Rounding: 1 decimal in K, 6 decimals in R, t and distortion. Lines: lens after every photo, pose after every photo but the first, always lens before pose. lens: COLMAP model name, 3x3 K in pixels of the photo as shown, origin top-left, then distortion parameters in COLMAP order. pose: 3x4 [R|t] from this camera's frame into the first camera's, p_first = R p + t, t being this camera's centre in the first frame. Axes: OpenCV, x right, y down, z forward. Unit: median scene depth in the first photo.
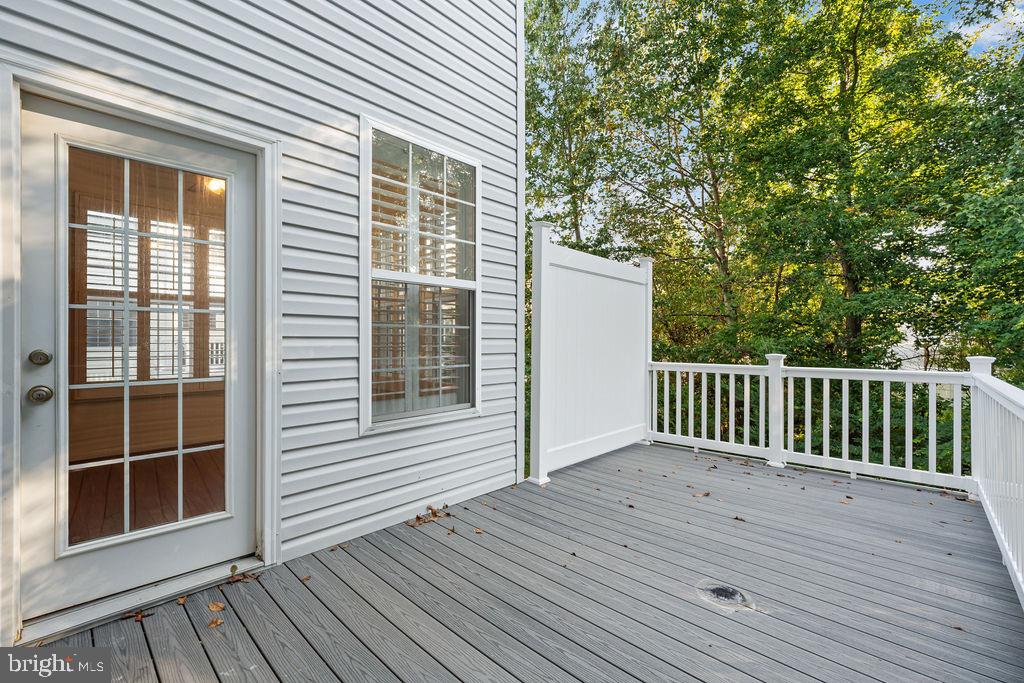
lens RADIAL K [[435.5, 0, 508.7], [0, 435.5, 328.1], [0, 0, 1]] dist [-0.000859, 0.000036]
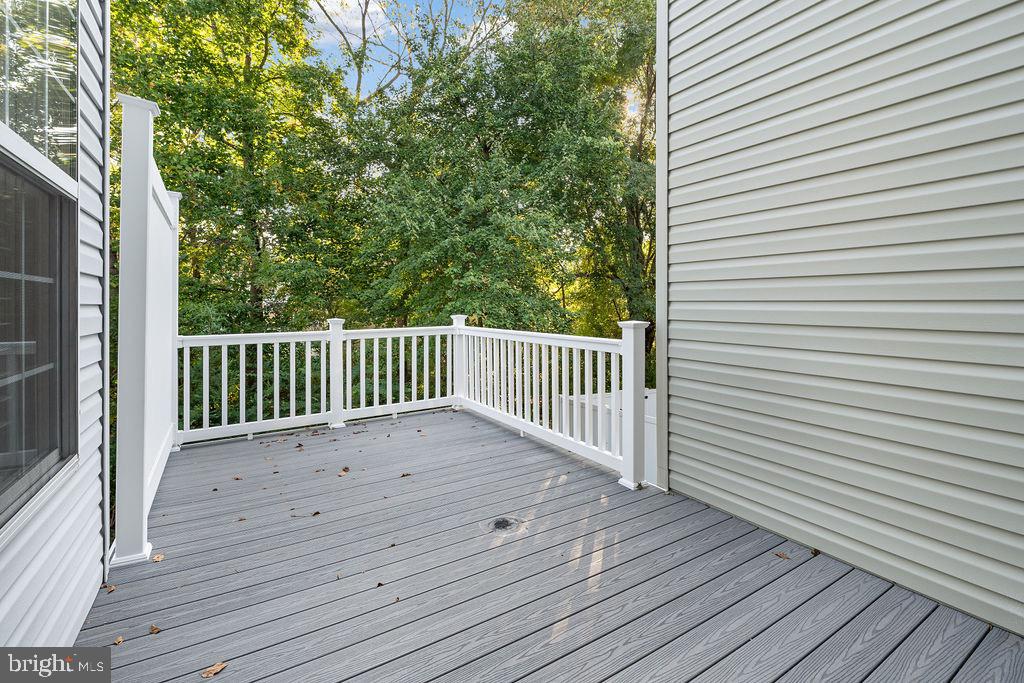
lens RADIAL K [[457.1, 0, 508.0], [0, 457.1, 293.5], [0, 0, 1]] dist [0.000340, -0.000060]
pose [[0.261504, 0.019315, 0.965009, -0.343821], [-0.017660, 0.999728, -0.015224, 0.010511], [-0.965041, -0.013061, 0.261774, 0.347851]]
